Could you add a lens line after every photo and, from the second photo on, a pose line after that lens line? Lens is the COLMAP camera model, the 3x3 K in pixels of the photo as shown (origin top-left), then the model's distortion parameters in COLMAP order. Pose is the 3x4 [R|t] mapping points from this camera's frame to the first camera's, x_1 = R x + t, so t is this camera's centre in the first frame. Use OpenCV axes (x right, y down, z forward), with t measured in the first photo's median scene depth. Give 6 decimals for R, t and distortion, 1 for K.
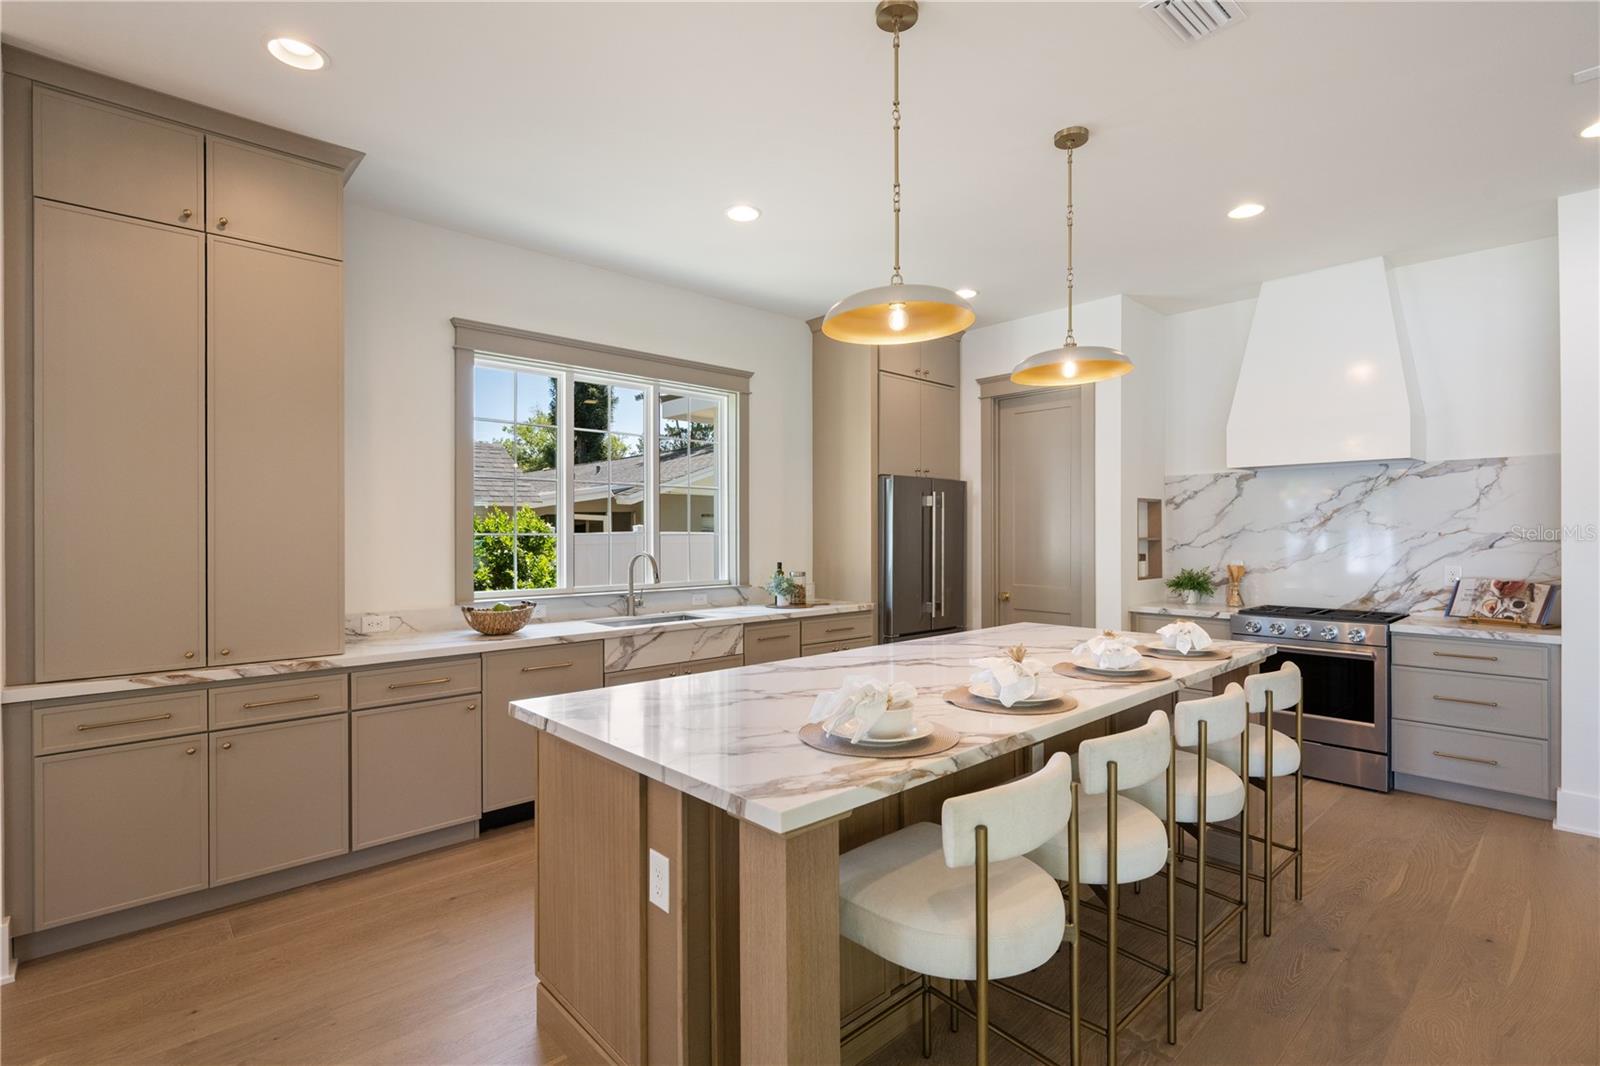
lens RADIAL K [[750.7, 0, 800.0], [0, 750.7, 533.0], [0, 0, 1]] dist [0.000424, -0.000638]
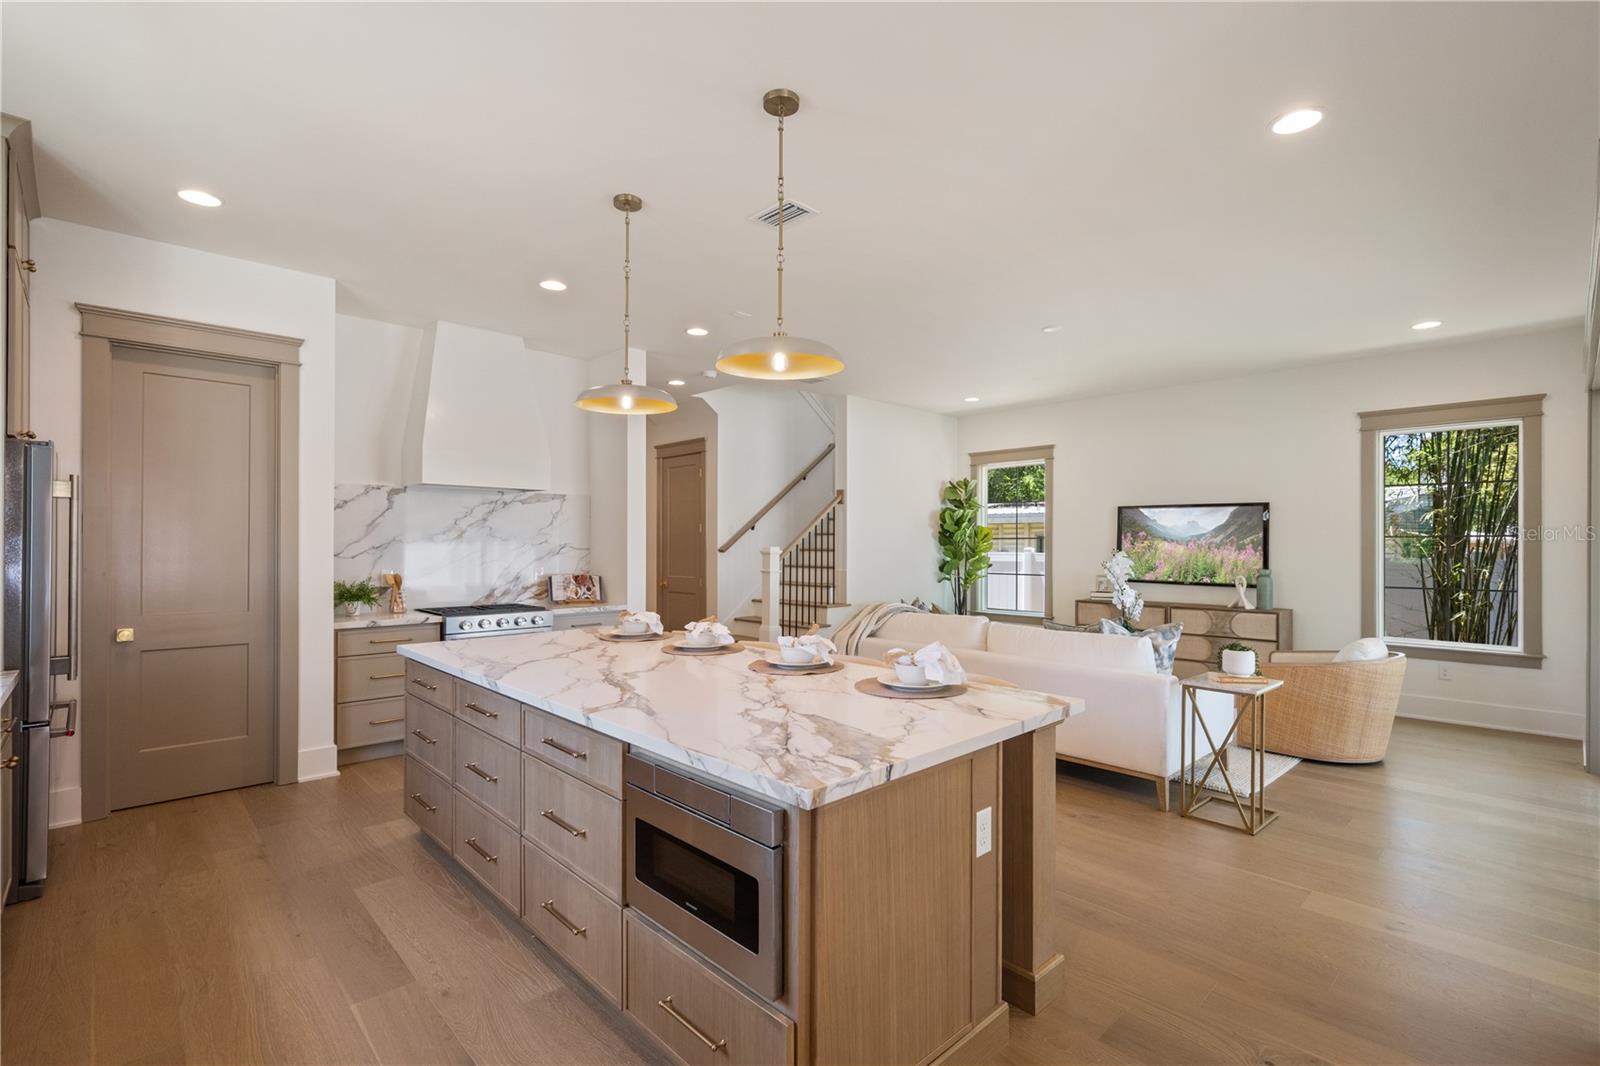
lens RADIAL K [[731.7, 0, 802.5], [0, 731.7, 542.8], [0, 0, 1]] dist [-0.001658, 0.000433]
pose [[-0.020390, 0.003978, 0.999784, -0.515430], [-0.002105, 0.999990, -0.004022, 0.002128], [-0.999790, -0.002186, -0.020381, 0.500838]]
